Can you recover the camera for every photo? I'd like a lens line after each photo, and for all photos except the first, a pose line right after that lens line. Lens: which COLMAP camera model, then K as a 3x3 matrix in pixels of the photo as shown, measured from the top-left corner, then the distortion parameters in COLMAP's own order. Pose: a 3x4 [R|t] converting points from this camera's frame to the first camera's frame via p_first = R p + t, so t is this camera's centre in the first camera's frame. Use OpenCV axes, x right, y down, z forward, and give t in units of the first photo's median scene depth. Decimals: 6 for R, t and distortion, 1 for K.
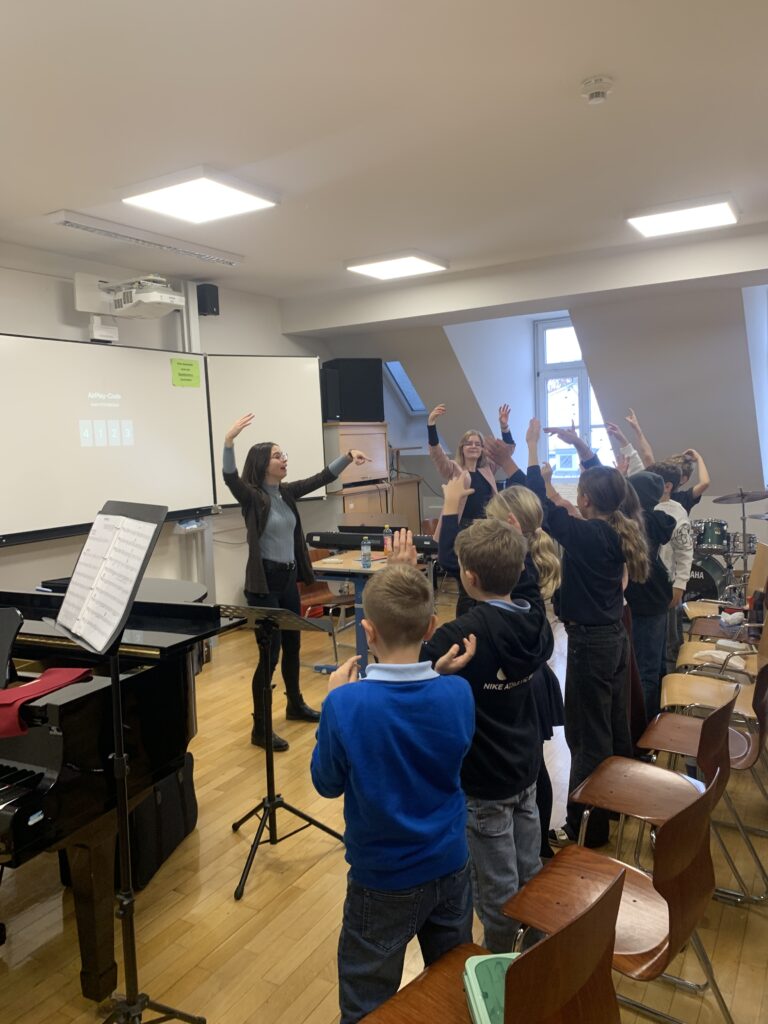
lens RADIAL K [[797.5, 0, 375.9], [0, 797.5, 502.2], [0, 0, 1]] dist [0.020309, -0.022865]
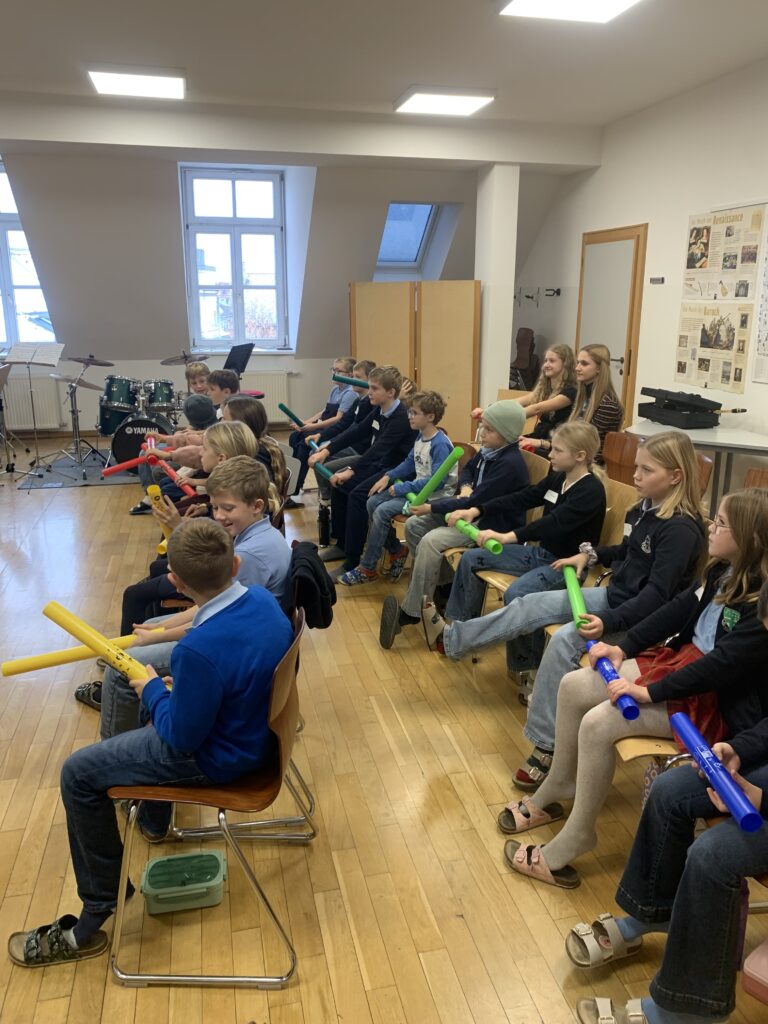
lens RADIAL K [[797.5, 0, 387.2], [0, 797.5, 508.7], [0, 0, 1]] dist [0.020309, -0.022865]
pose [[0.724590, -0.134029, 0.676022, -0.162526], [0.019874, 0.984563, 0.173899, 0.015131], [-0.688894, -0.112570, 0.716068, -0.028117]]
